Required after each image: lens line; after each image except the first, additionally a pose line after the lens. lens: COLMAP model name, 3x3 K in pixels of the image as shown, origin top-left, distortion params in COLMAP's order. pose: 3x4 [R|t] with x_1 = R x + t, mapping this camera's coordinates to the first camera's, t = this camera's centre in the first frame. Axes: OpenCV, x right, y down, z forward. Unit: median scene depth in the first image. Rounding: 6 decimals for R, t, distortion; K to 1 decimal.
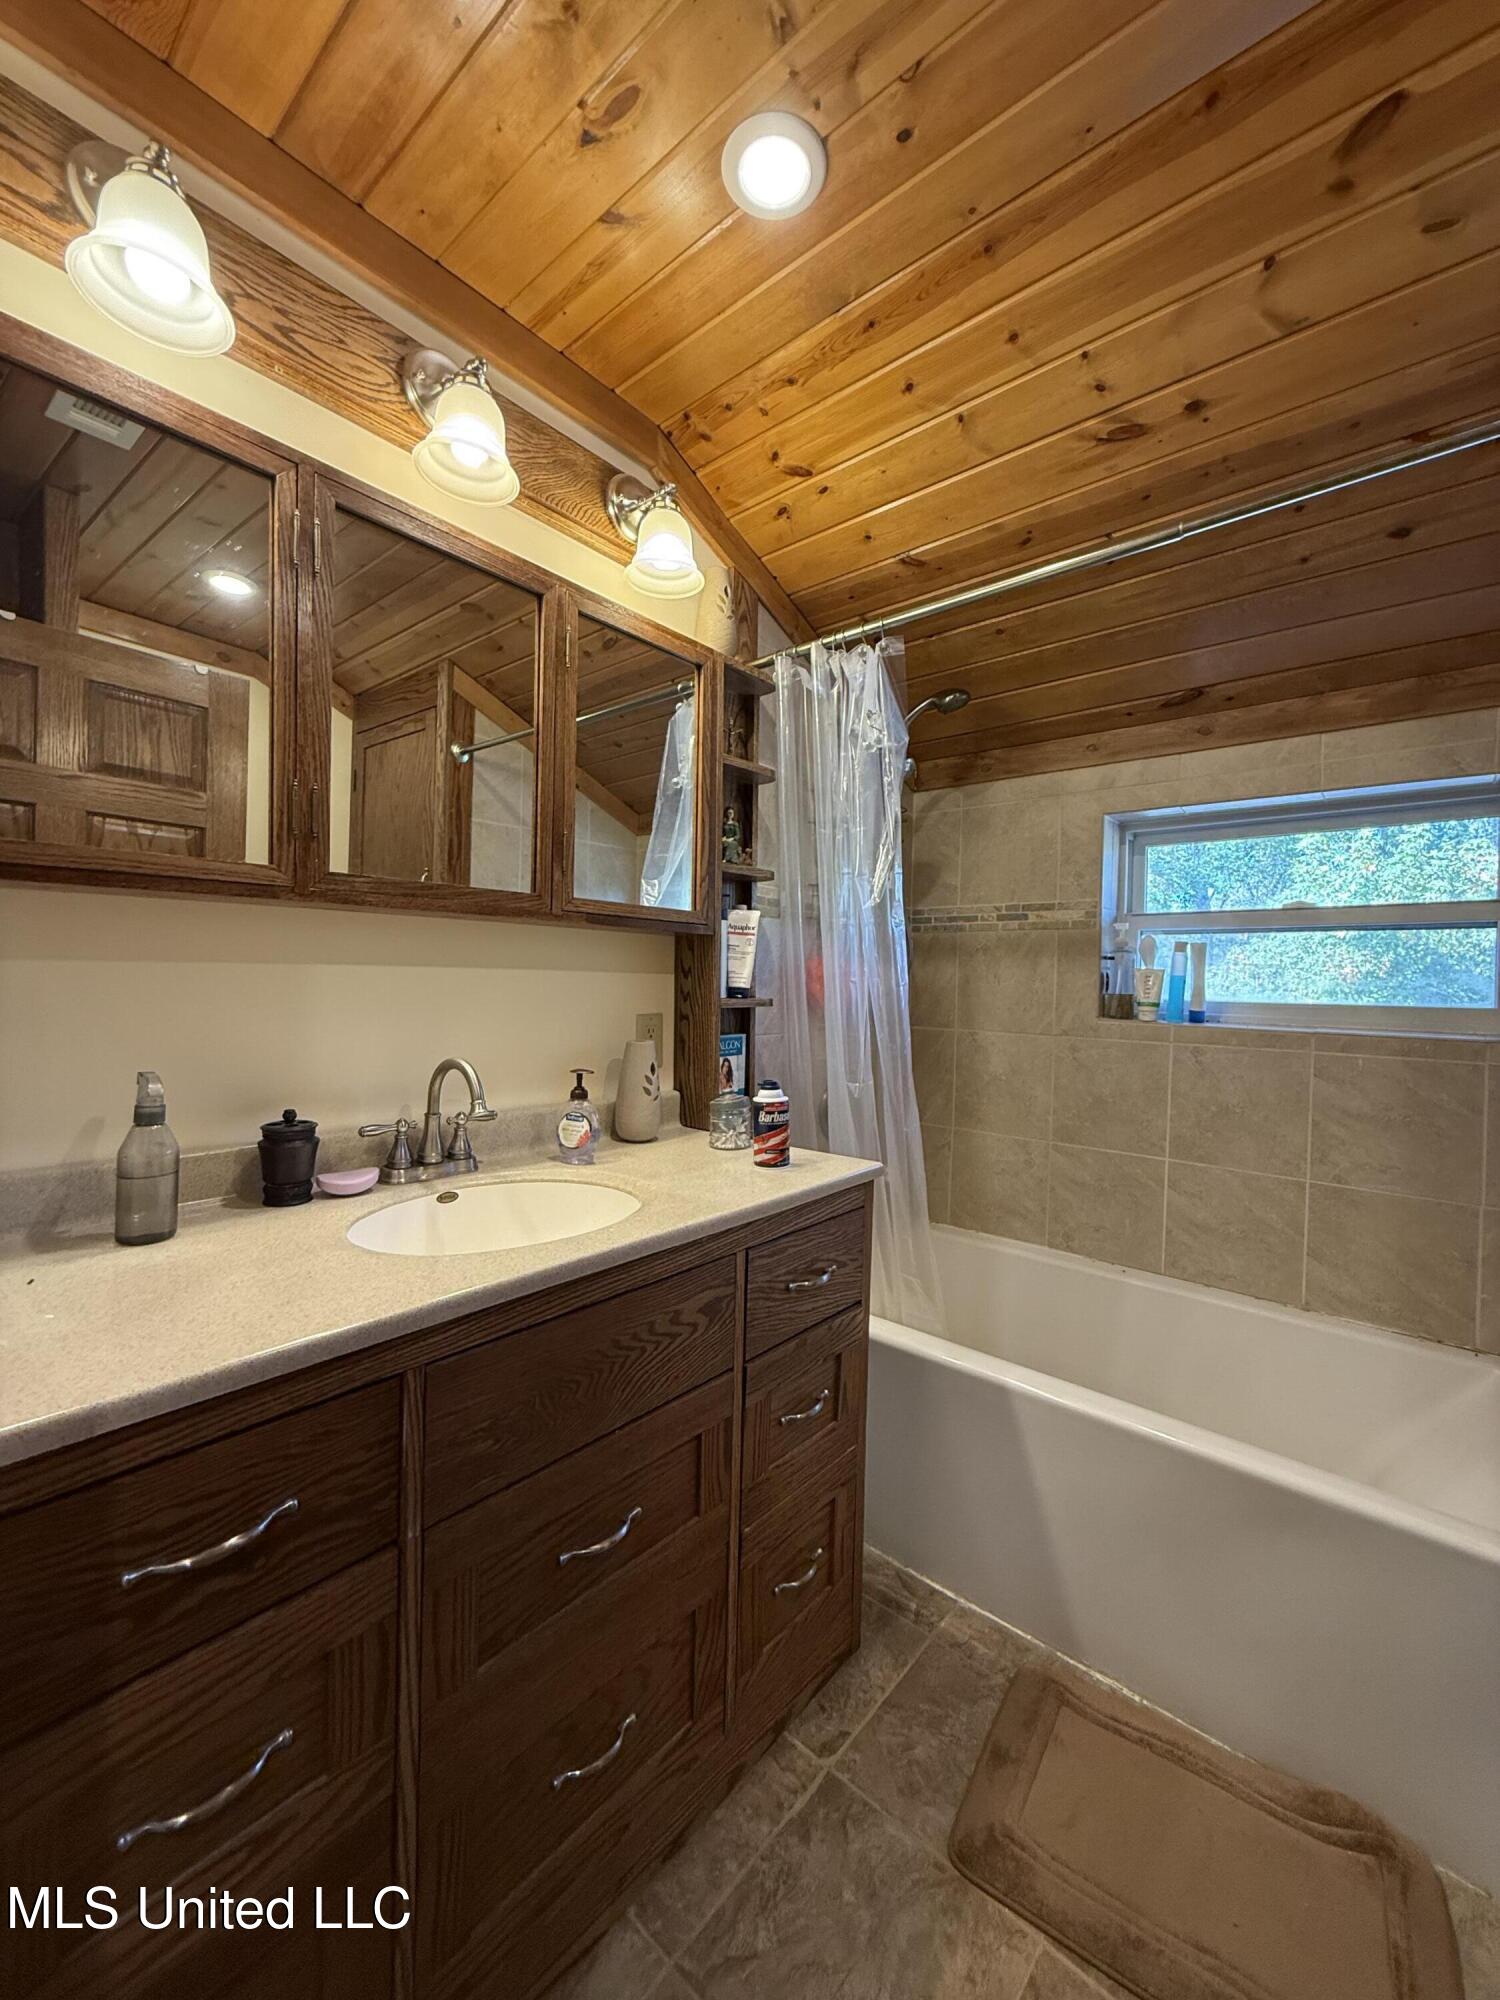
lens RADIAL K [[798.1, 0, 760.4], [0, 798.1, 995.9], [0, 0, 1]] dist [-0.000961, -0.000304]
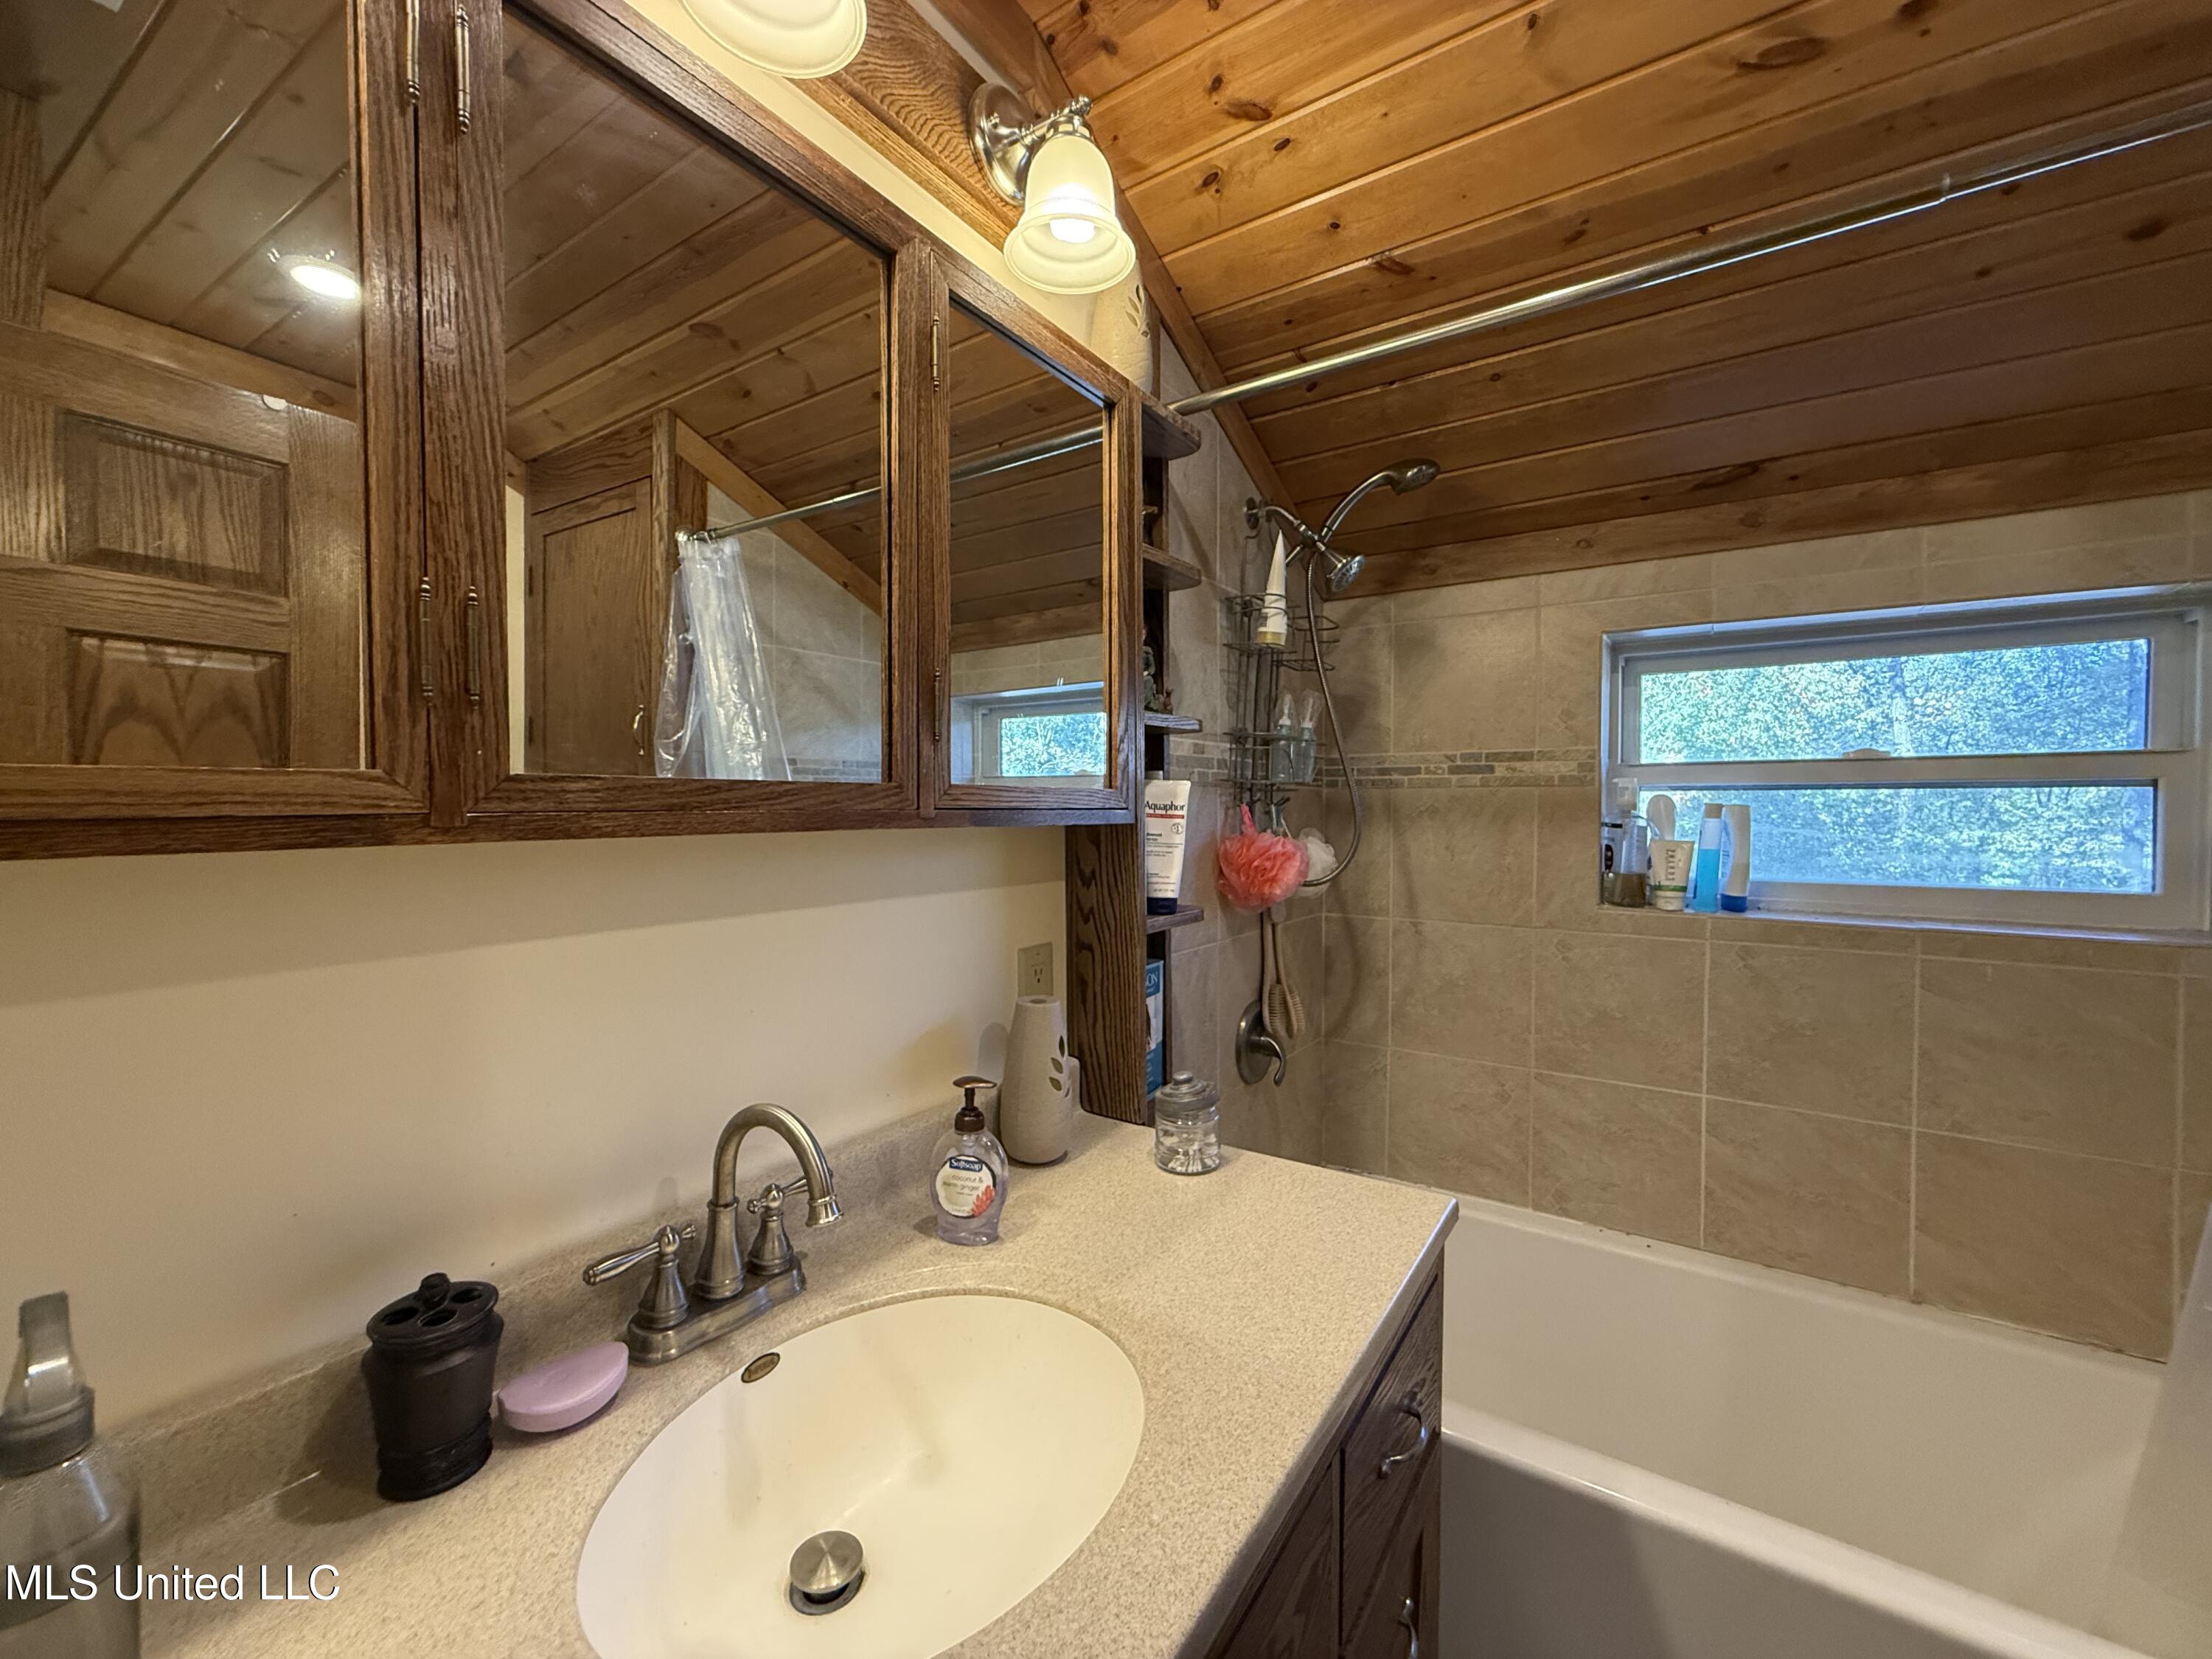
lens RADIAL K [[882.7, 0, 1102.6], [0, 882.7, 829.6], [0, 0, 1]] dist [-0.000961, -0.000304]
pose [[0.994085, -0.022754, 0.106198, -0.167454], [0.021944, 0.999721, 0.008794, -0.080744], [-0.106369, -0.006412, 0.994306, 0.299663]]
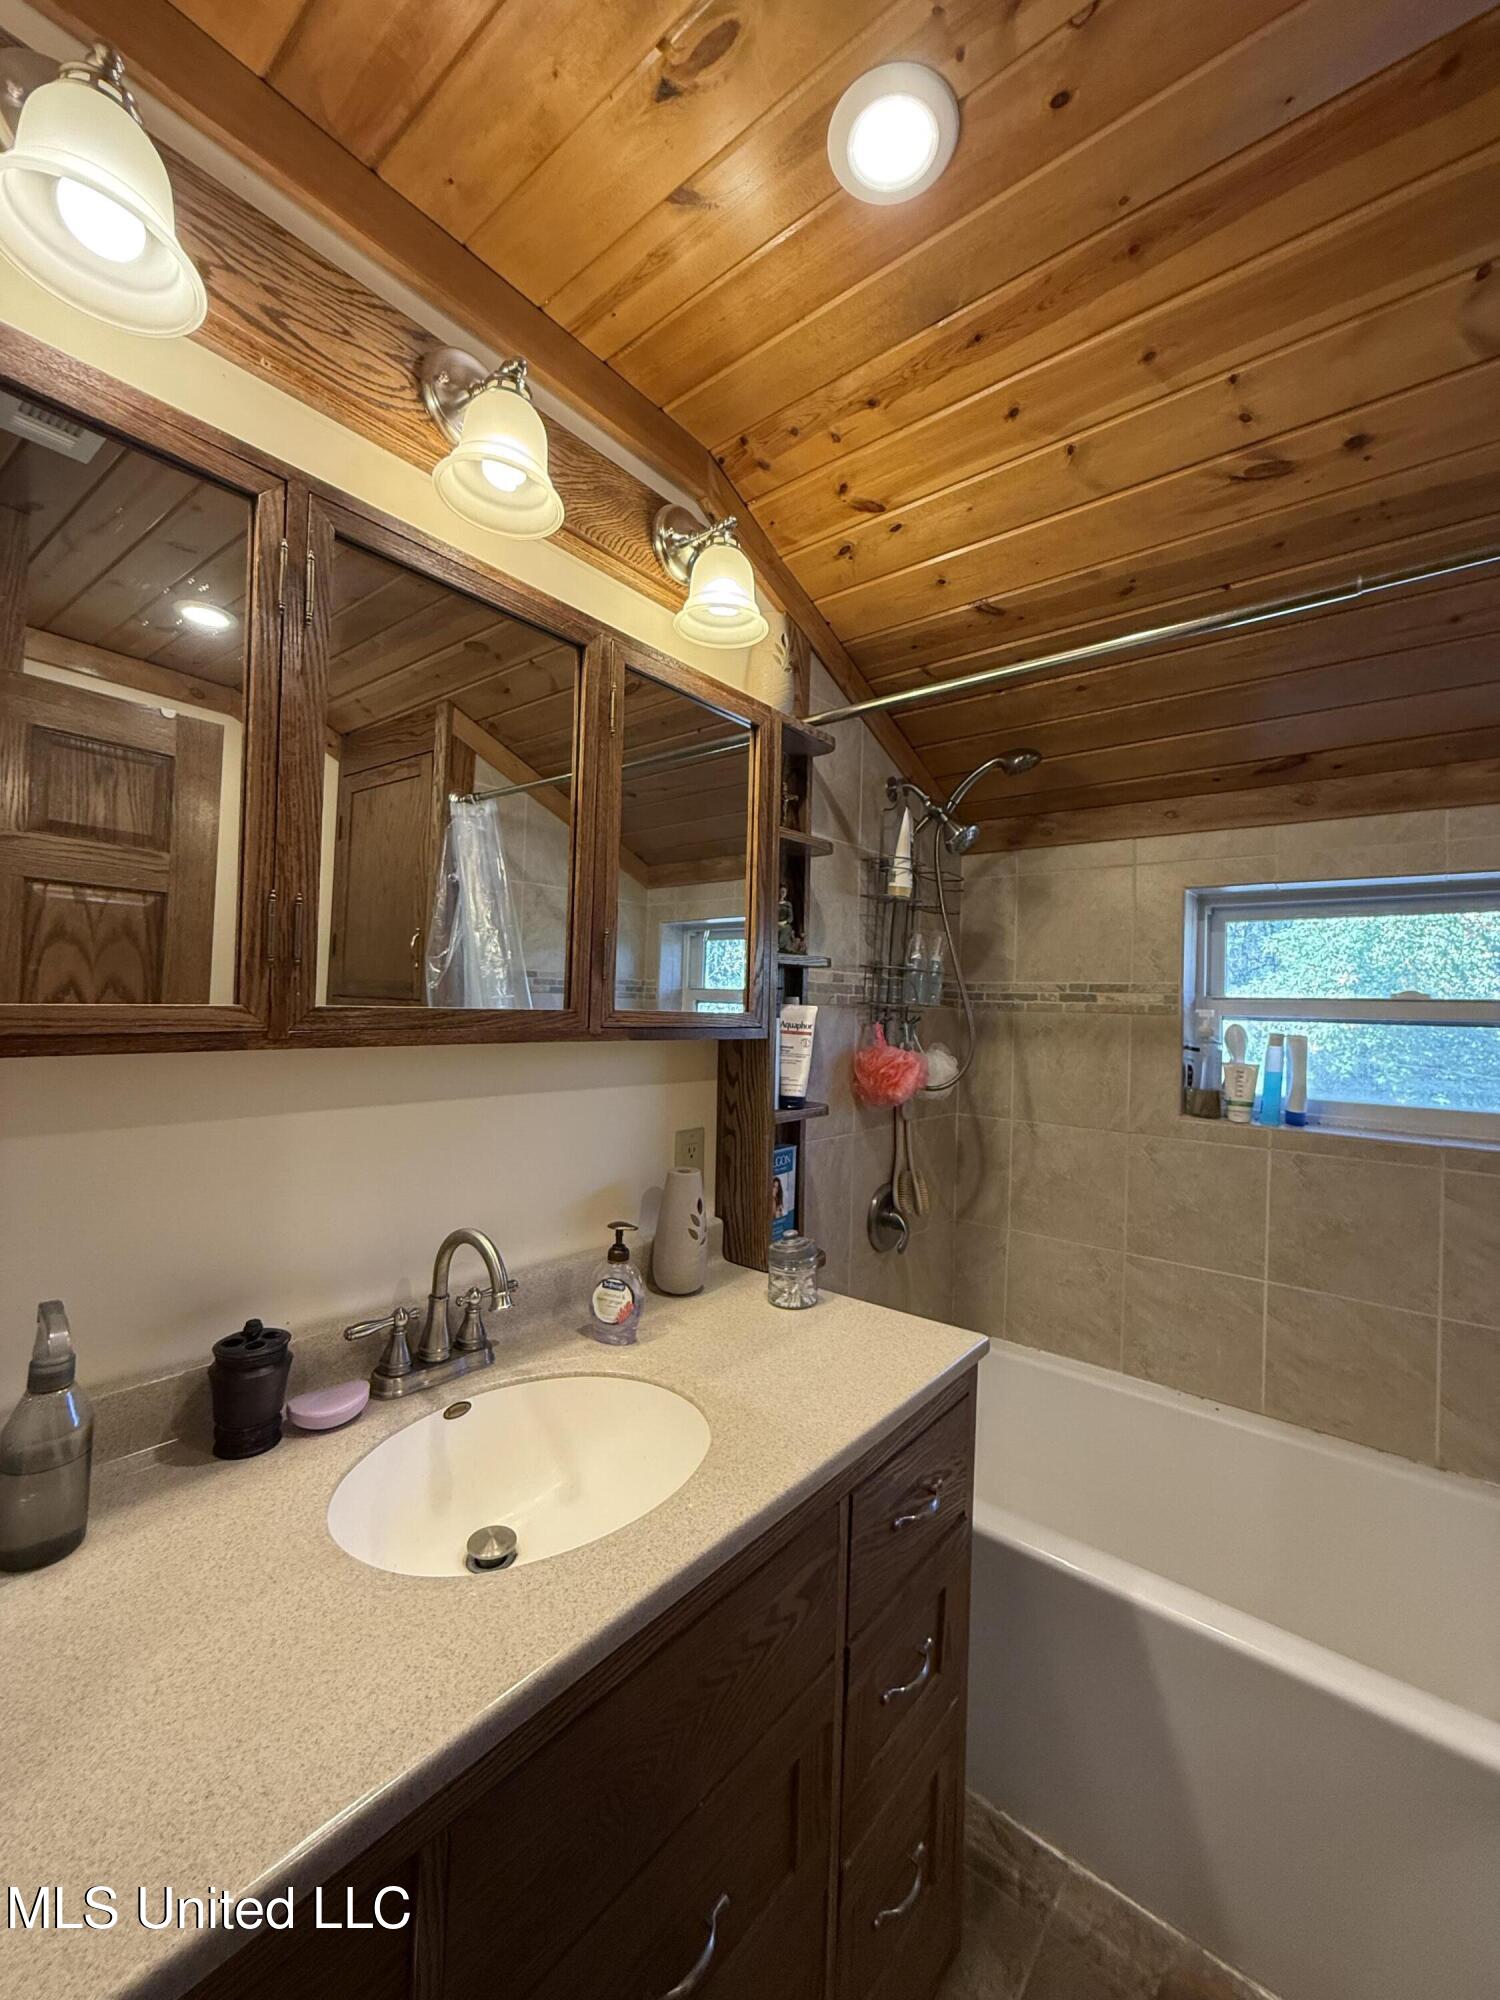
lens RADIAL K [[798.1, 0, 759.9], [0, 798.1, 996.2], [0, 0, 1]] dist [-0.000961, -0.000304]
pose [[0.999680, 0.008318, 0.023895, -0.090741], [-0.007553, 0.999462, -0.031928, -0.097562], [-0.024148, 0.031737, 0.999205, 0.154742]]
